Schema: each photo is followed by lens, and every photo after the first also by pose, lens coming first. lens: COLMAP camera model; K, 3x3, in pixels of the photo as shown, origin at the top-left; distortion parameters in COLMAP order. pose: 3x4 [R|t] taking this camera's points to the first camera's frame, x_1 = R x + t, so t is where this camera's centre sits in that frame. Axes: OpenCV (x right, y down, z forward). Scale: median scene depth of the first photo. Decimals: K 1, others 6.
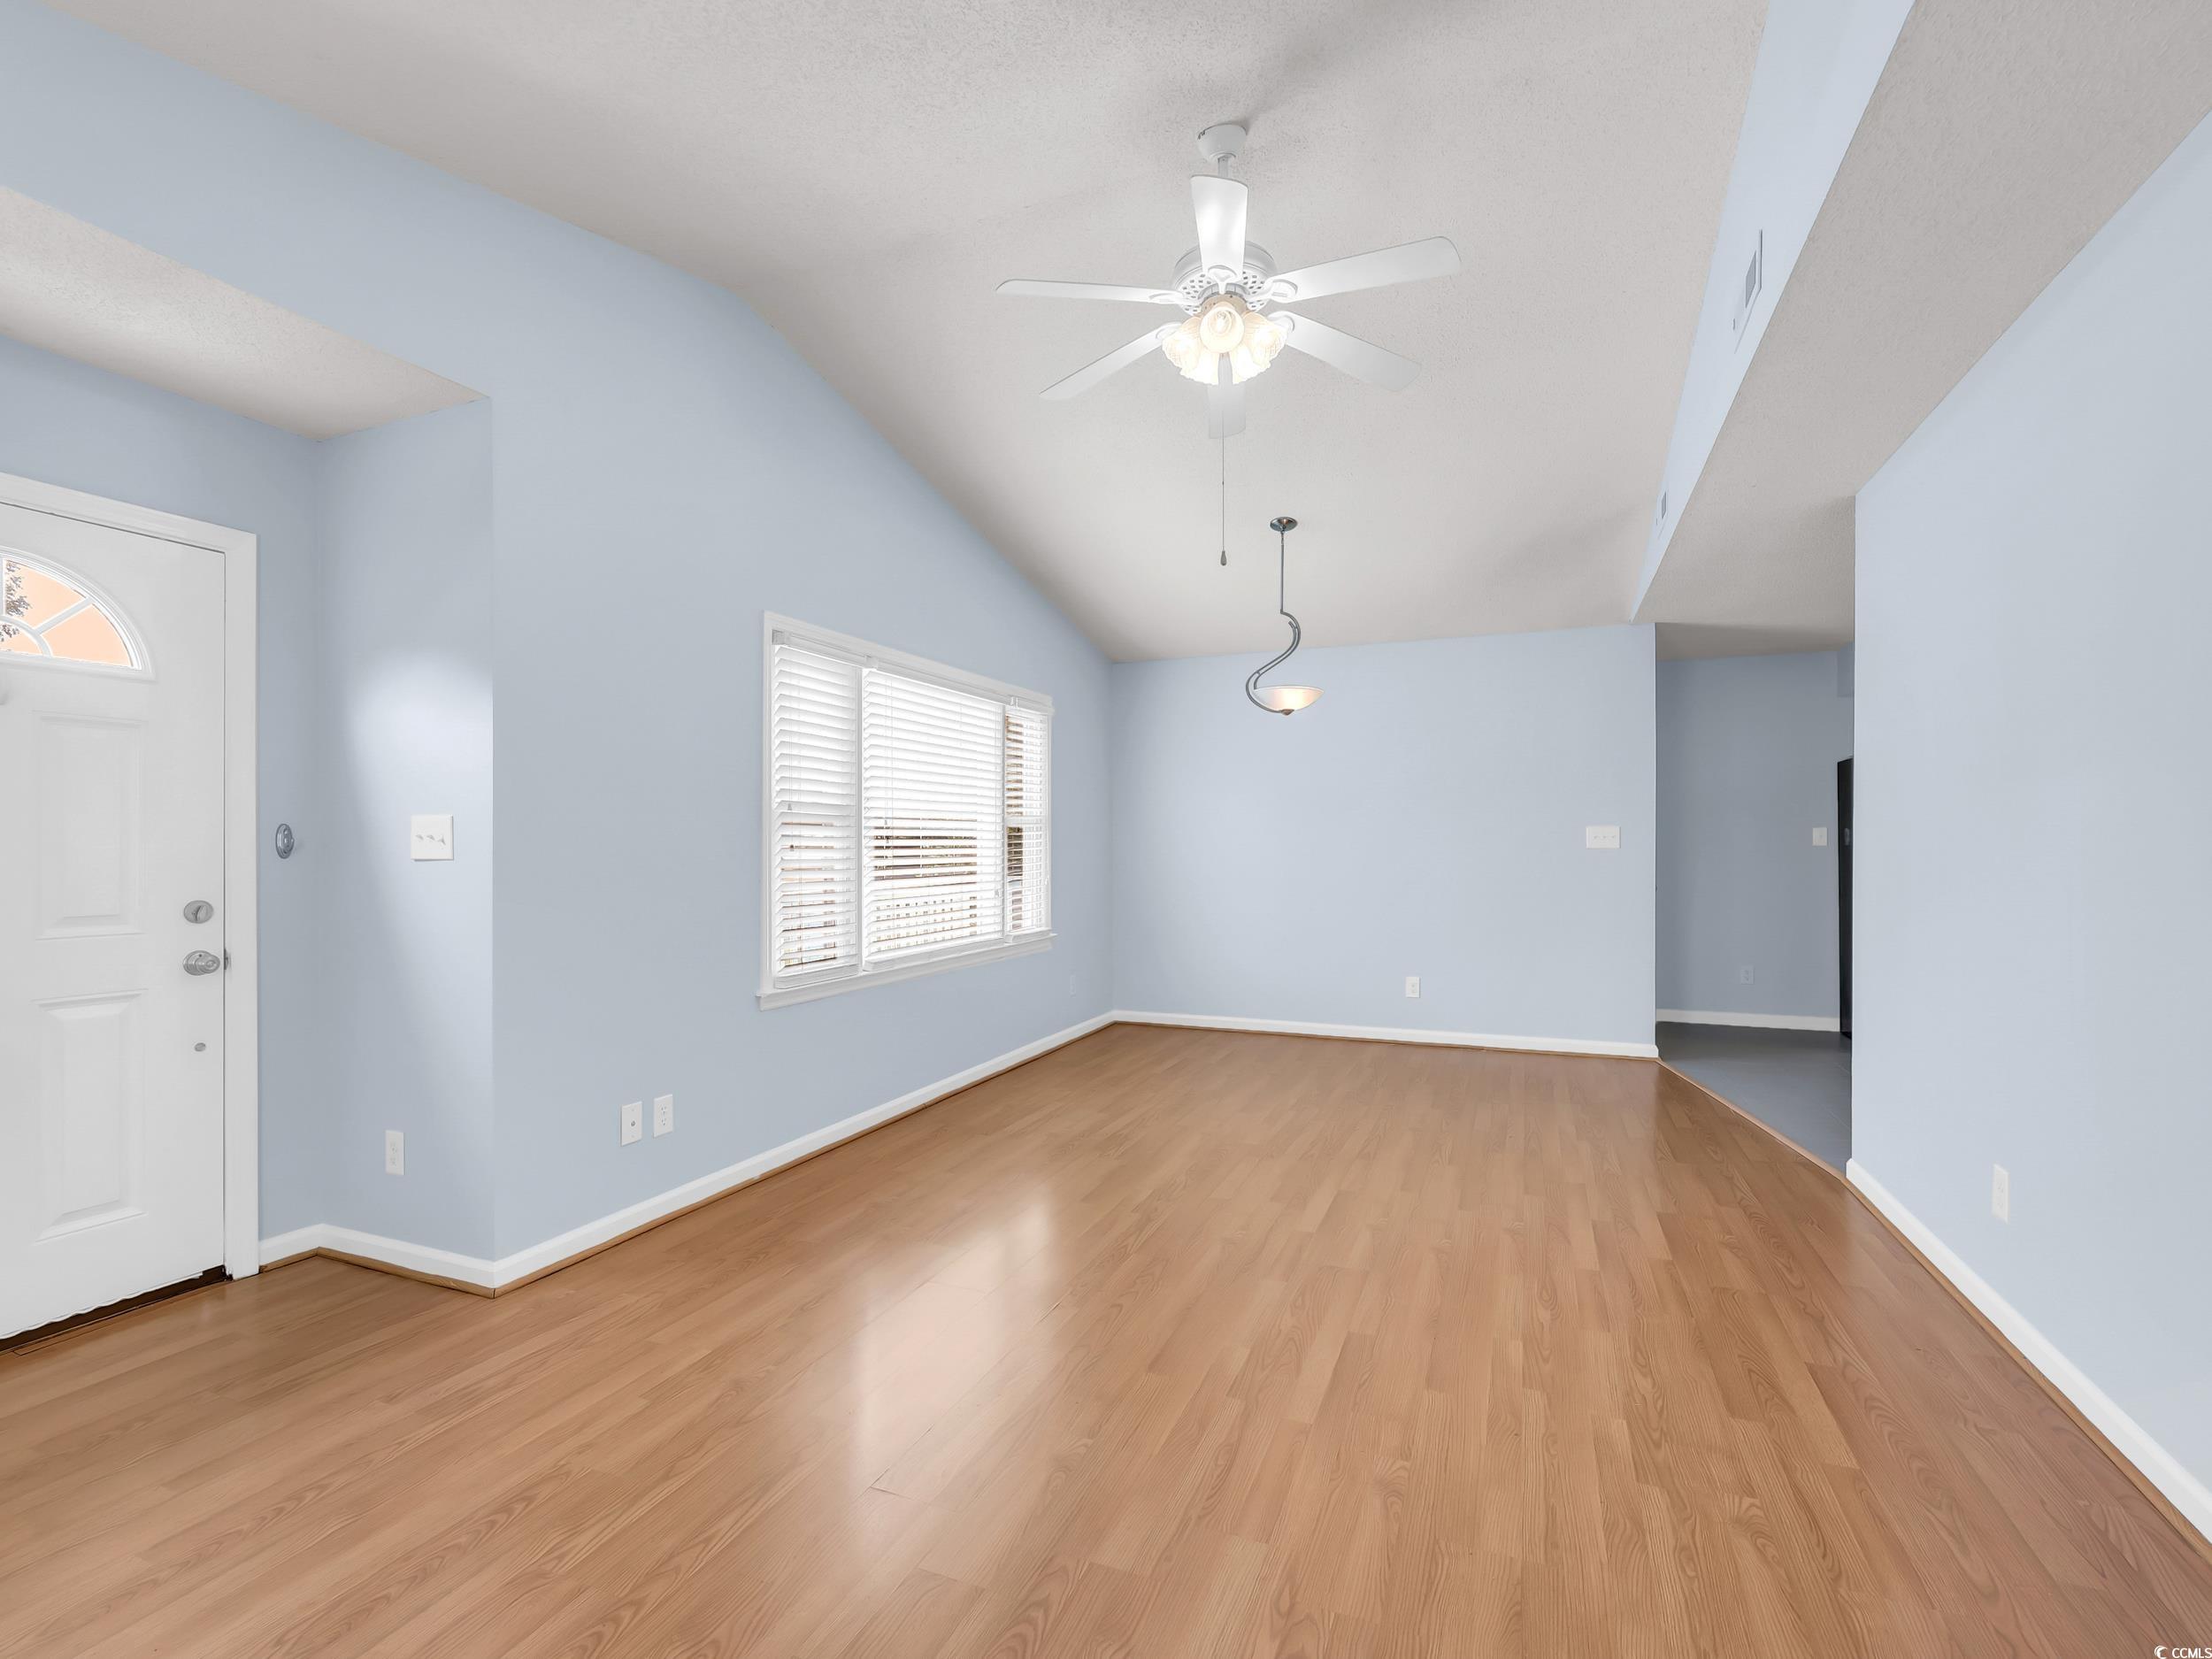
lens RADIAL K [[1012.8, 0, 1110.8], [0, 1012.8, 848.5], [0, 0, 1]] dist [-0.001784, 0.000018]
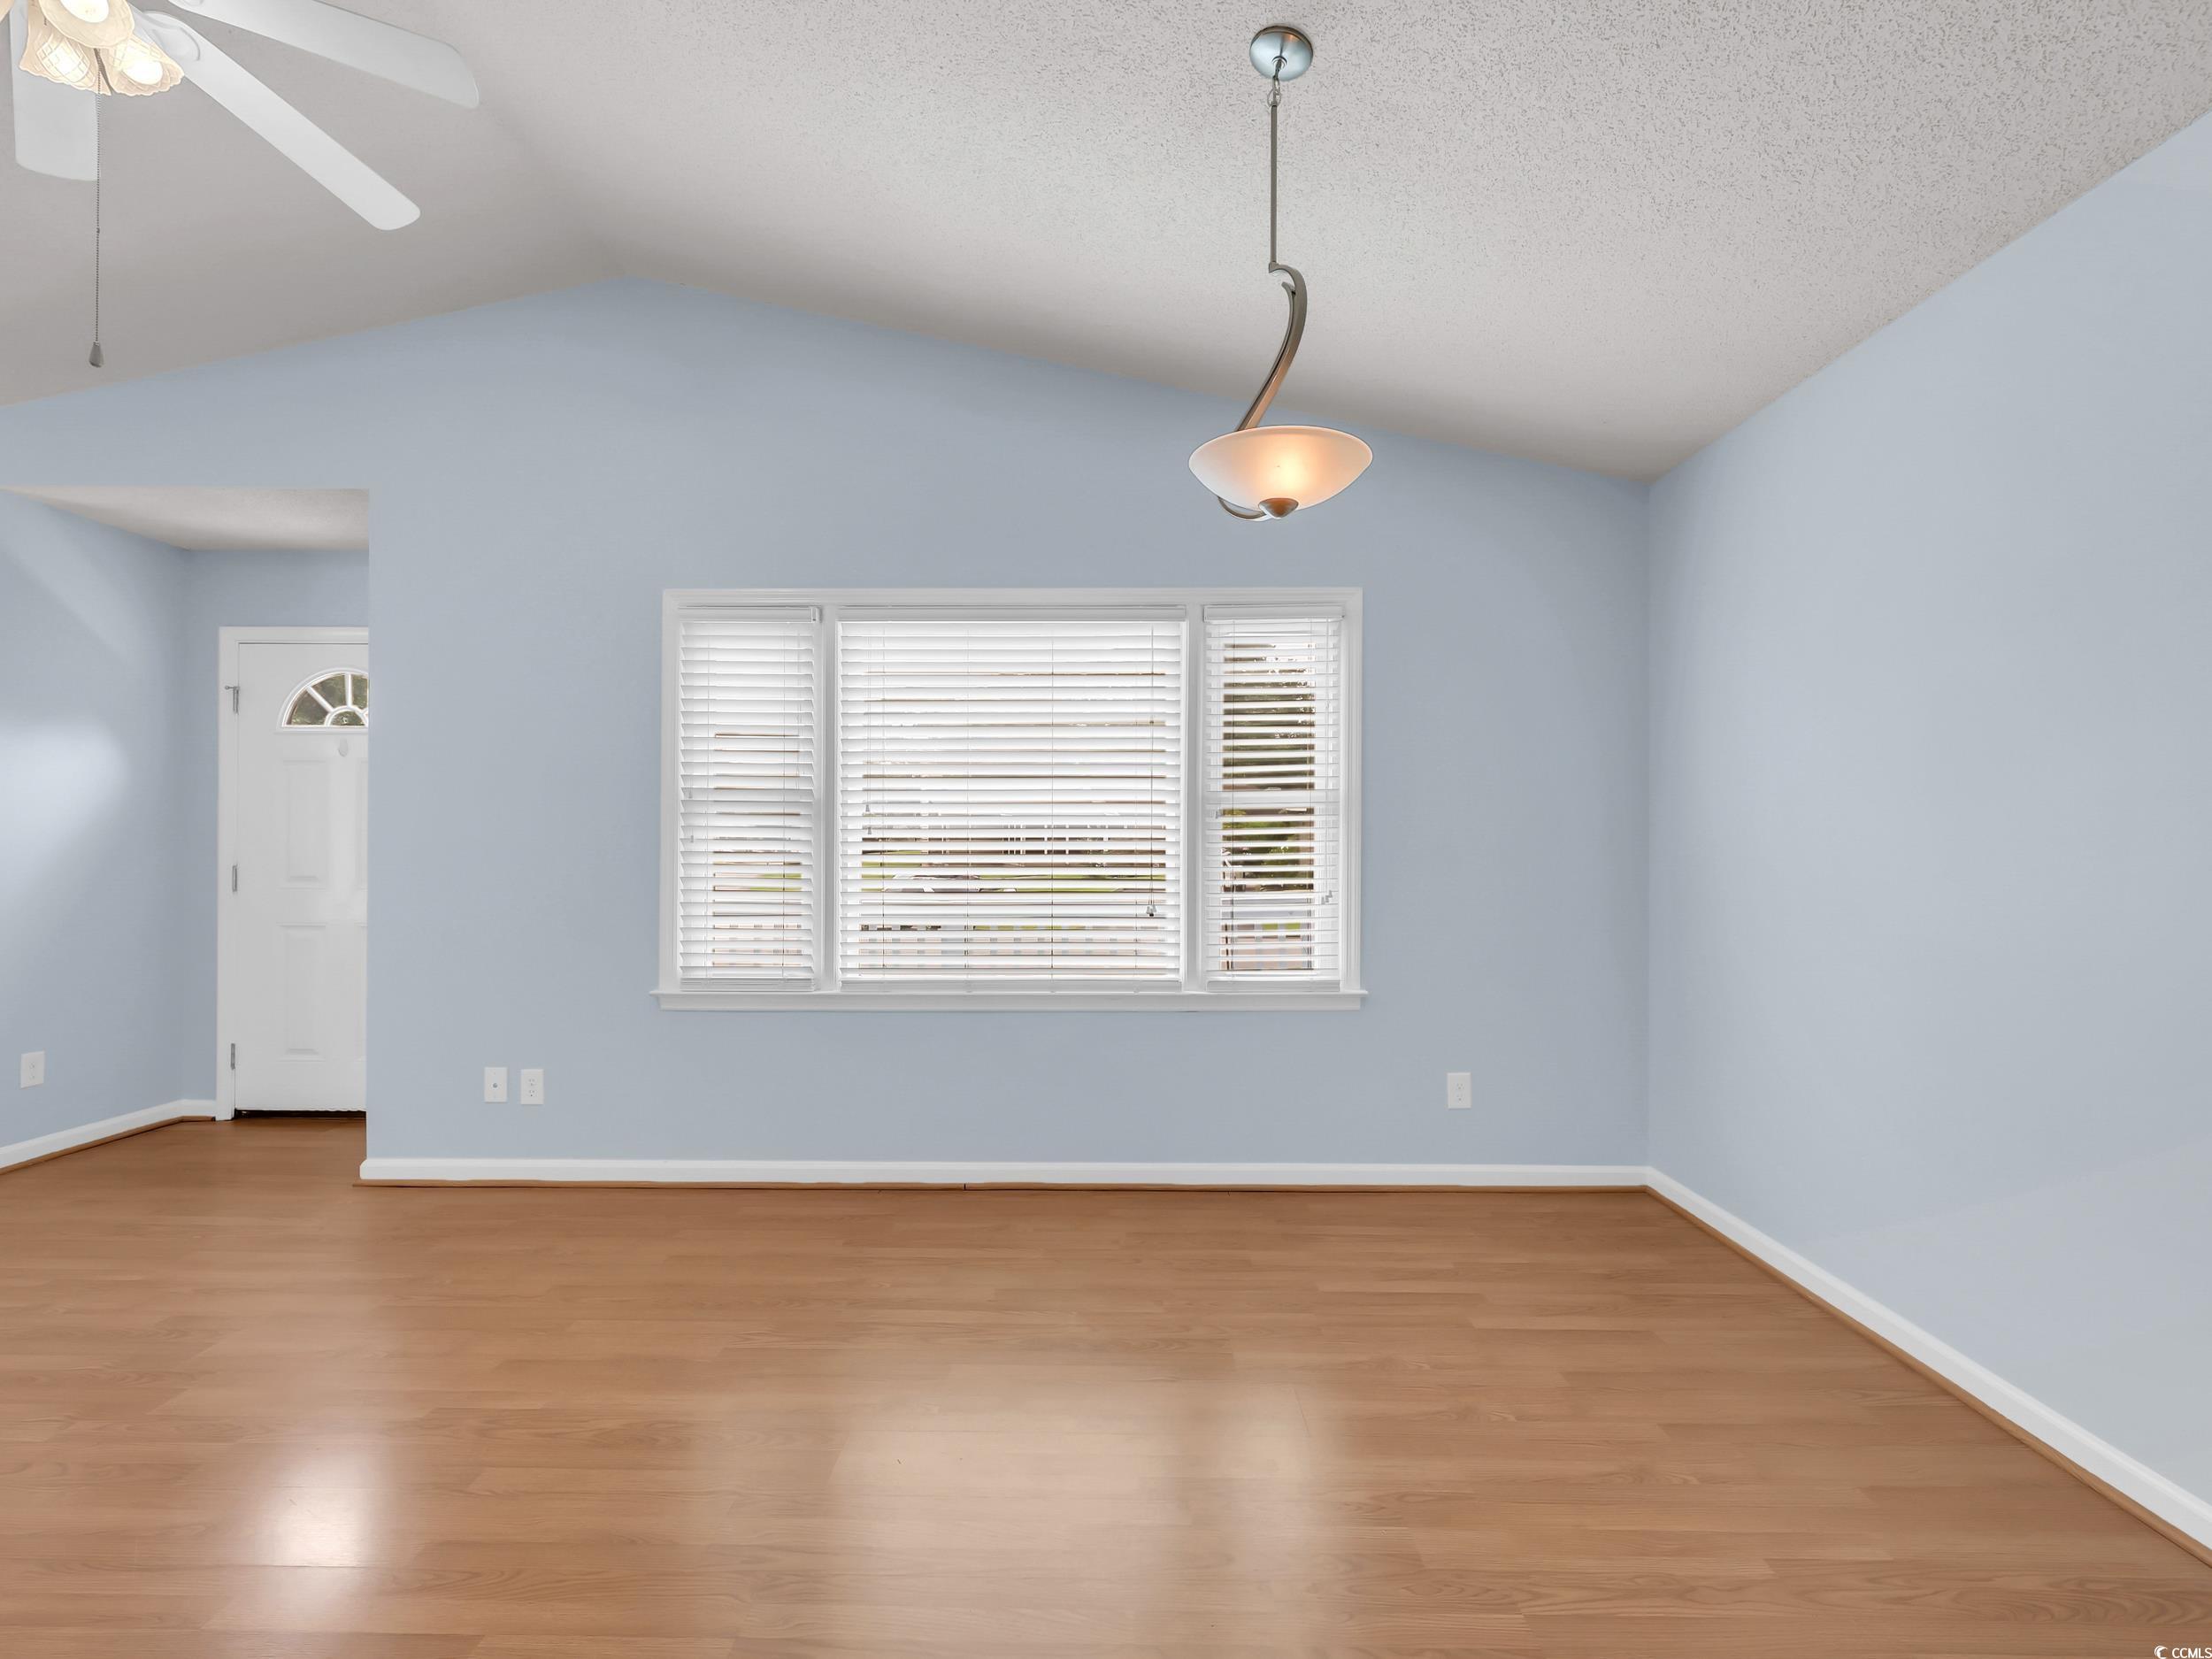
lens RADIAL K [[1001.3, 0, 1109.3], [0, 1001.3, 833.7], [0, 0, 1]] dist [-0.003294, 0.000405]
pose [[0.371774, -0.006121, -0.928303, 0.774567], [-0.008515, 0.999914, -0.010004, 0.000570], [0.928284, 0.011624, 0.371689, 1.176857]]
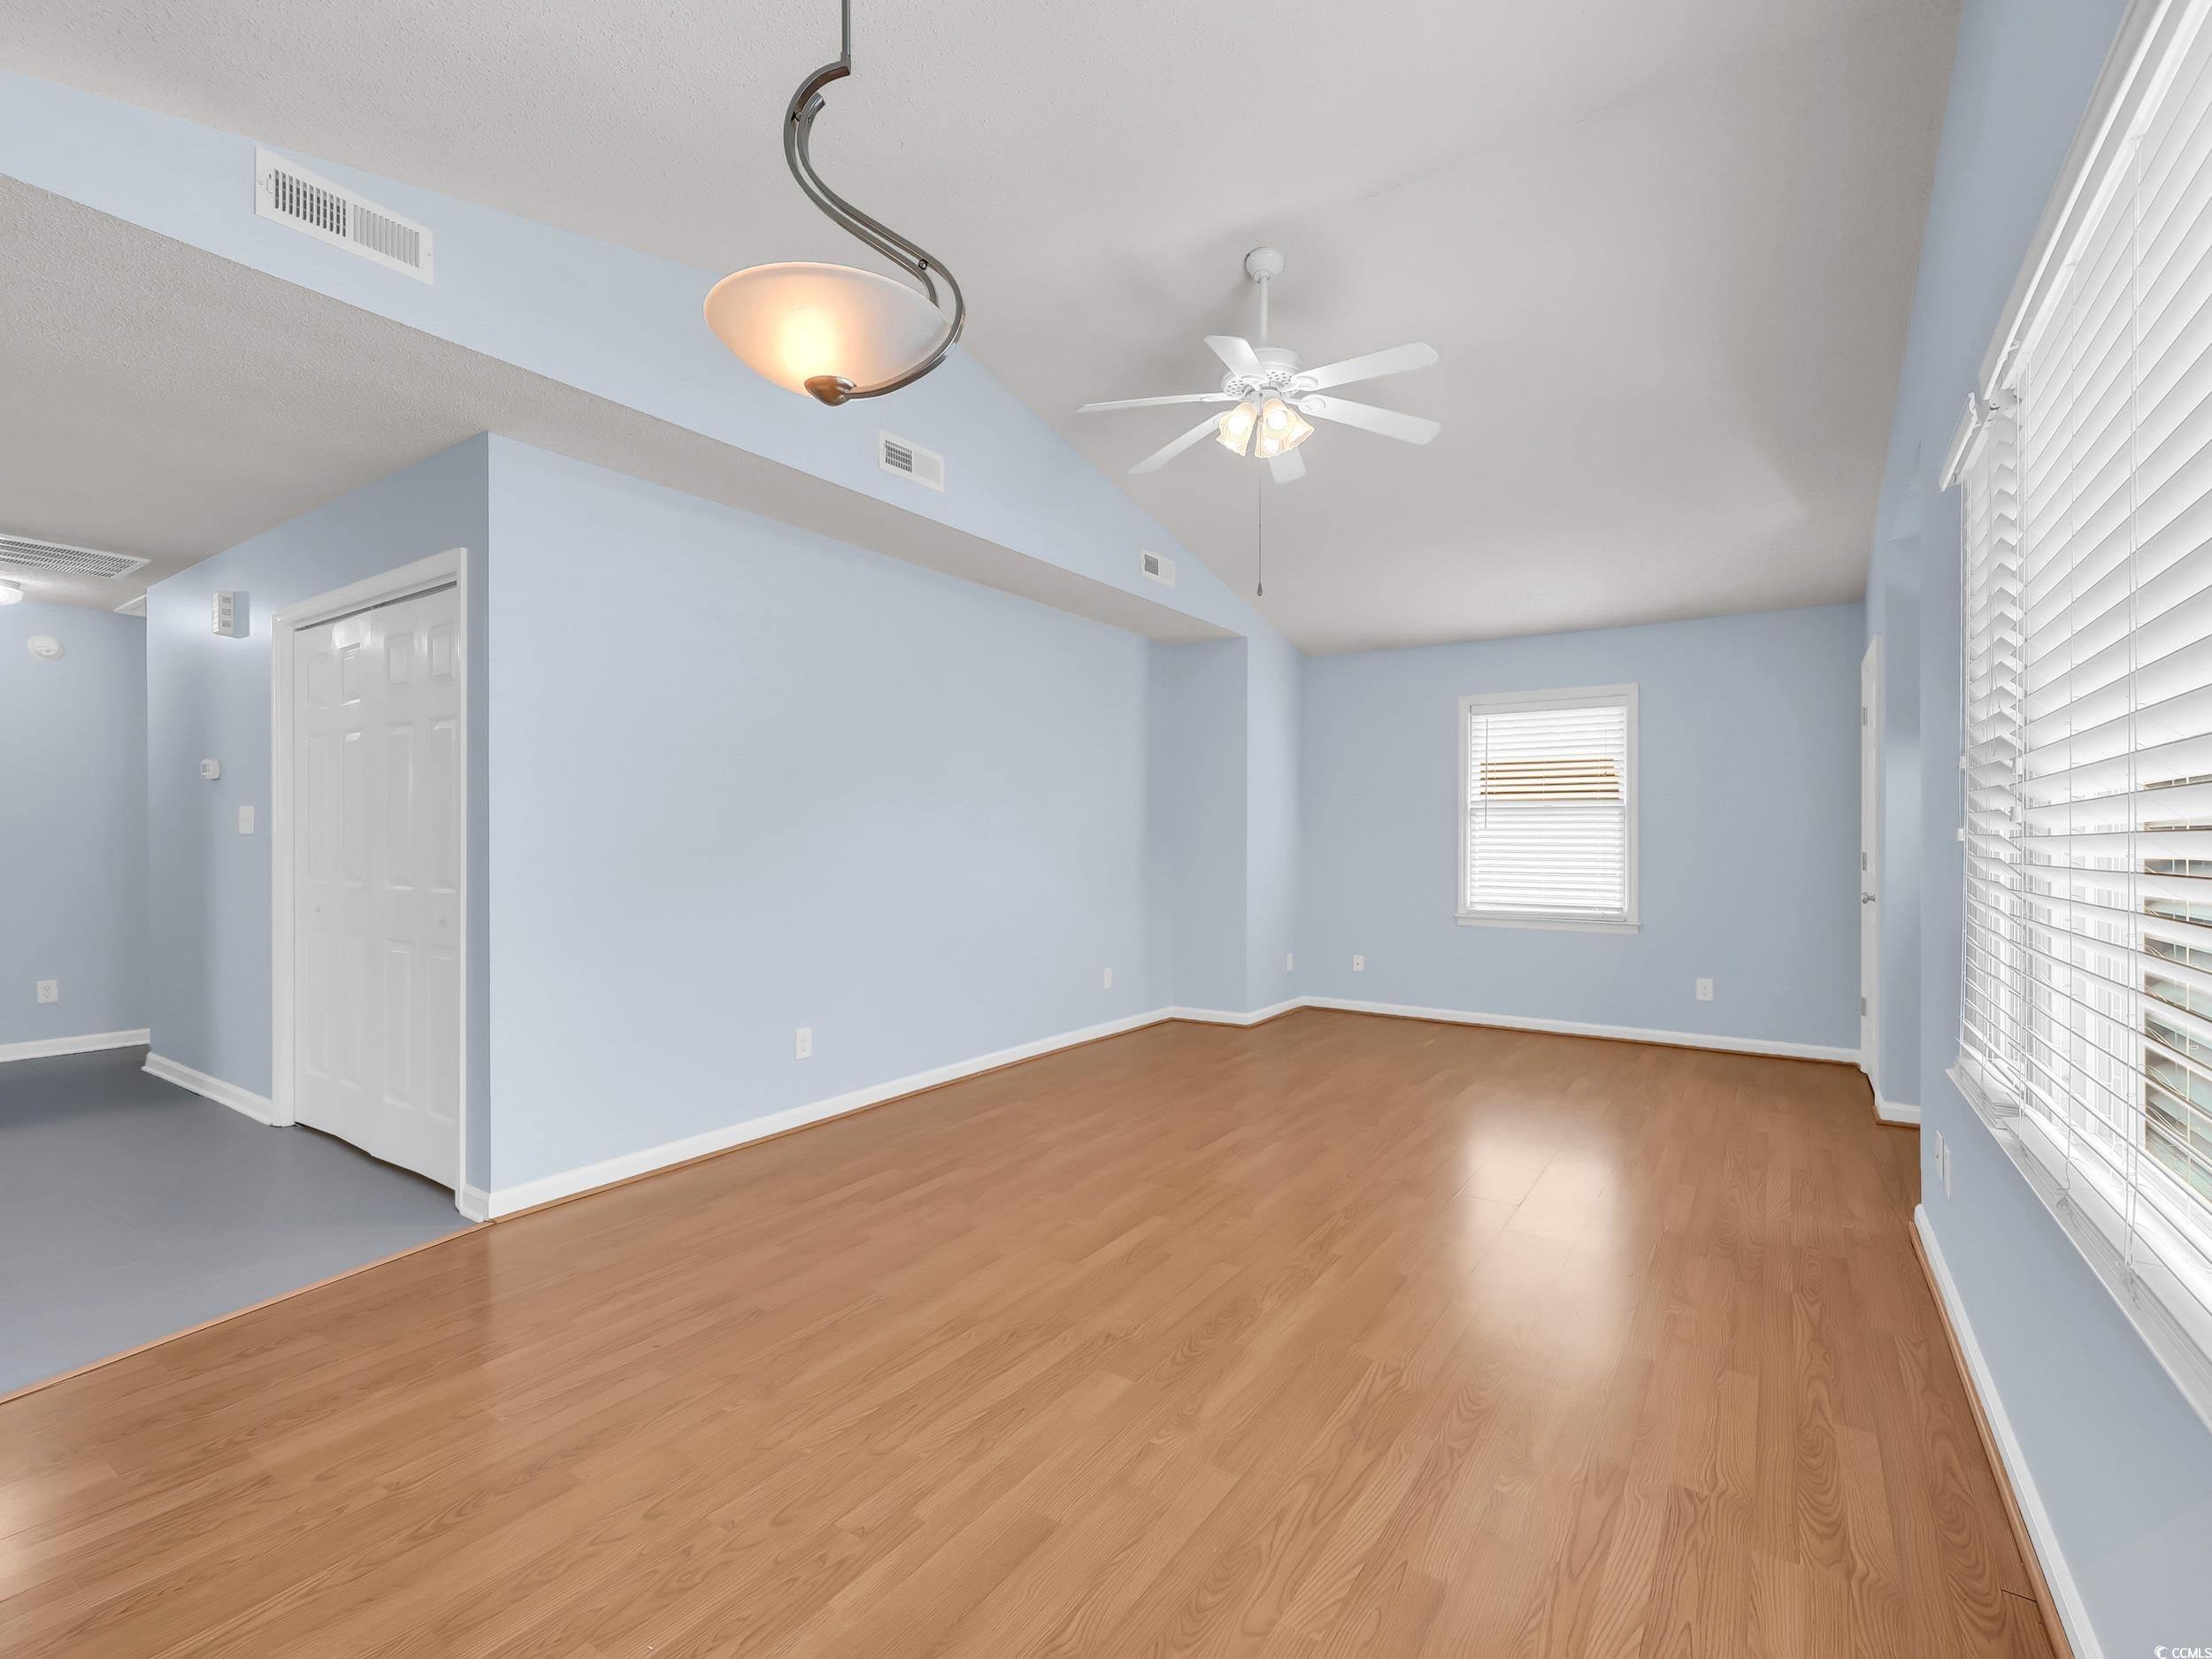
lens RADIAL K [[1001.3, 0, 1109.3], [0, 1001.3, 833.7], [0, 0, 1]] dist [-0.003294, 0.000405]
pose [[-0.980429, 0.000344, 0.196871, 0.047307], [0.000258, 1.000000, -0.000462, -0.001455], [-0.196871, -0.000402, -0.980429, 1.908820]]
